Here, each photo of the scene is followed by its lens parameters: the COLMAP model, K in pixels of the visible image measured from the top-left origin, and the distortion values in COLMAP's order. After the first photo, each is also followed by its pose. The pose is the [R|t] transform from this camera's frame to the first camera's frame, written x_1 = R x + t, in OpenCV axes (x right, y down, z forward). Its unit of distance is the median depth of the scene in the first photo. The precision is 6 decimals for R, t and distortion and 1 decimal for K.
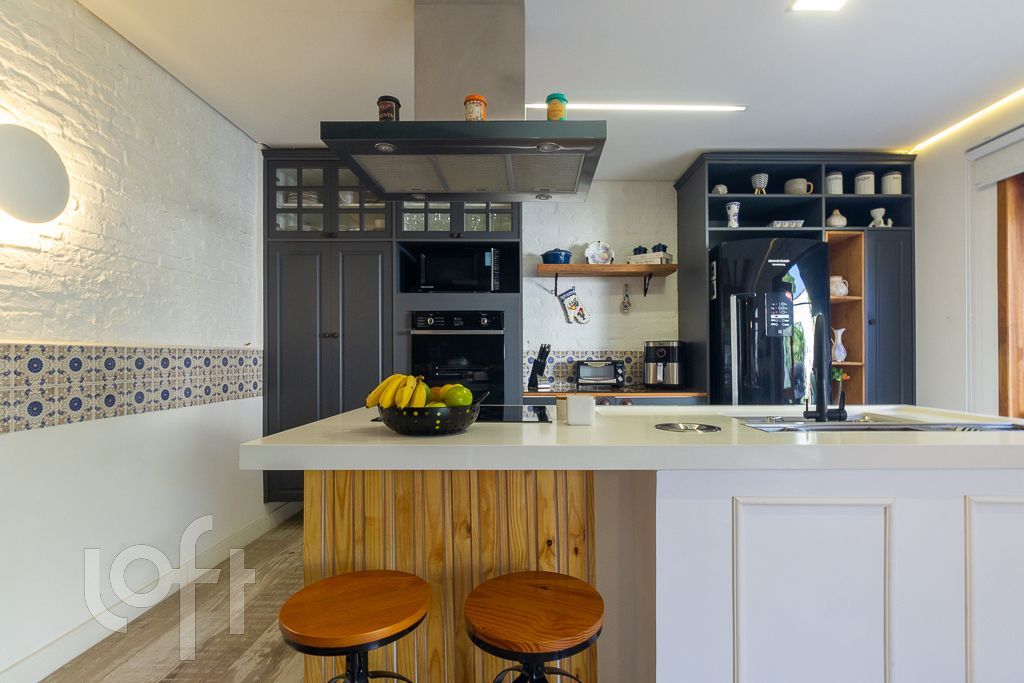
lens RADIAL K [[484.2, 0, 539.7], [0, 484.2, 350.6], [0, 0, 1]] dist [0.003606, 0.000780]
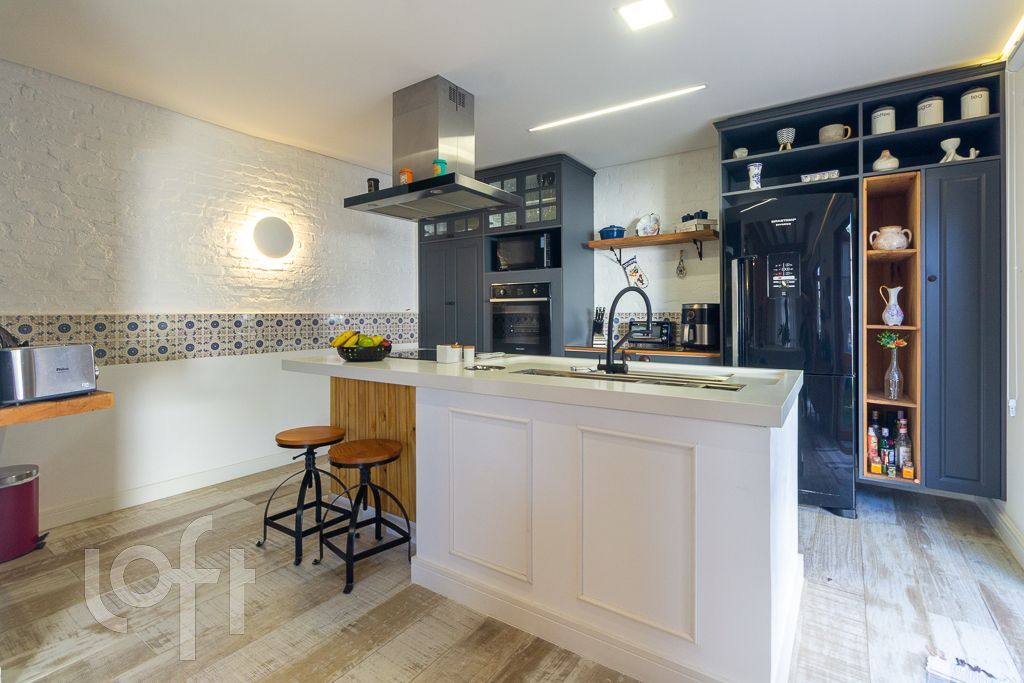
lens RADIAL K [[484.2, 0, 524.0], [0, 484.2, 312.3], [0, 0, 1]] dist [0.003606, 0.000780]
pose [[0.821267, -0.002733, -0.570537, 0.586469], [0.008840, 0.999929, 0.007935, -0.013543], [0.570475, -0.011560, 0.821234, -0.088577]]
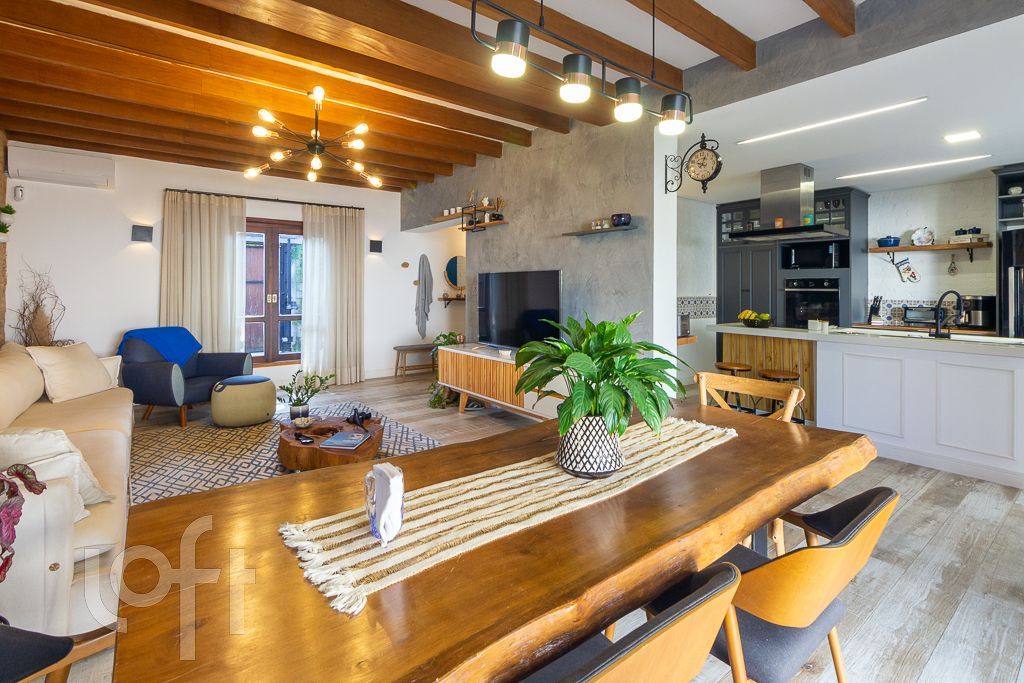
lens RADIAL K [[484.2, 0, 524.4], [0, 484.2, 285.8], [0, 0, 1]] dist [0.003606, 0.000780]
pose [[0.611493, 0.003349, -0.791243, 0.631085], [-0.000939, 0.999993, 0.003507, -0.057090], [0.791250, -0.001402, 0.611492, -1.026060]]
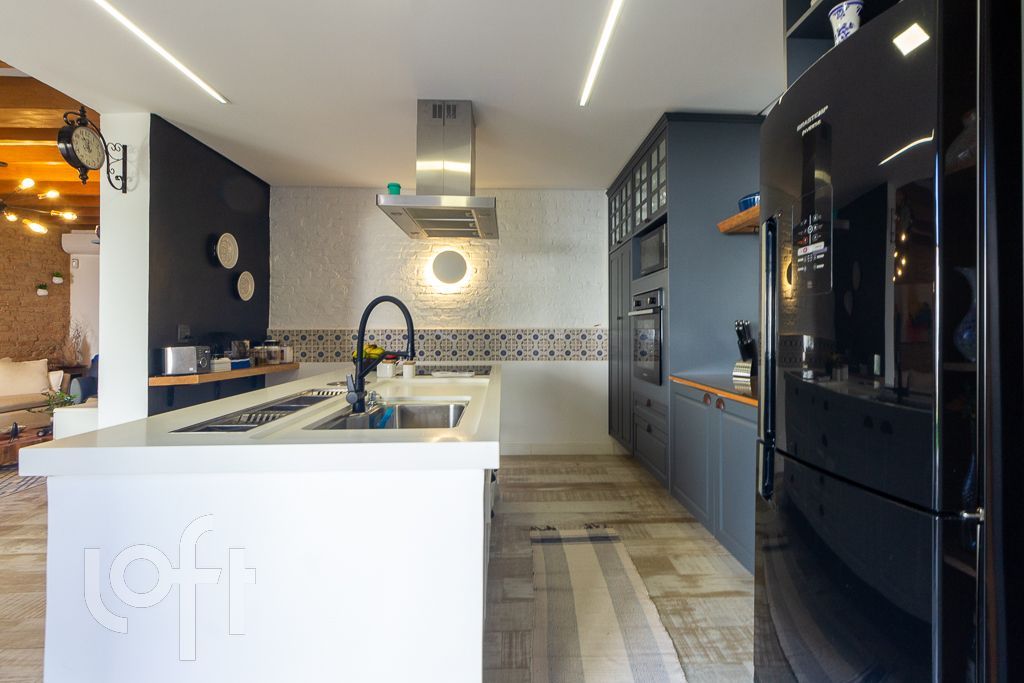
lens RADIAL K [[484.2, 0, 531.7], [0, 484.2, 327.7], [0, 0, 1]] dist [0.003606, 0.000780]
pose [[0.030055, -0.002019, -0.999546, 0.857086], [0.012087, 0.999926, -0.001656, -0.005700], [0.999475, -0.012031, 0.030078, 0.703576]]
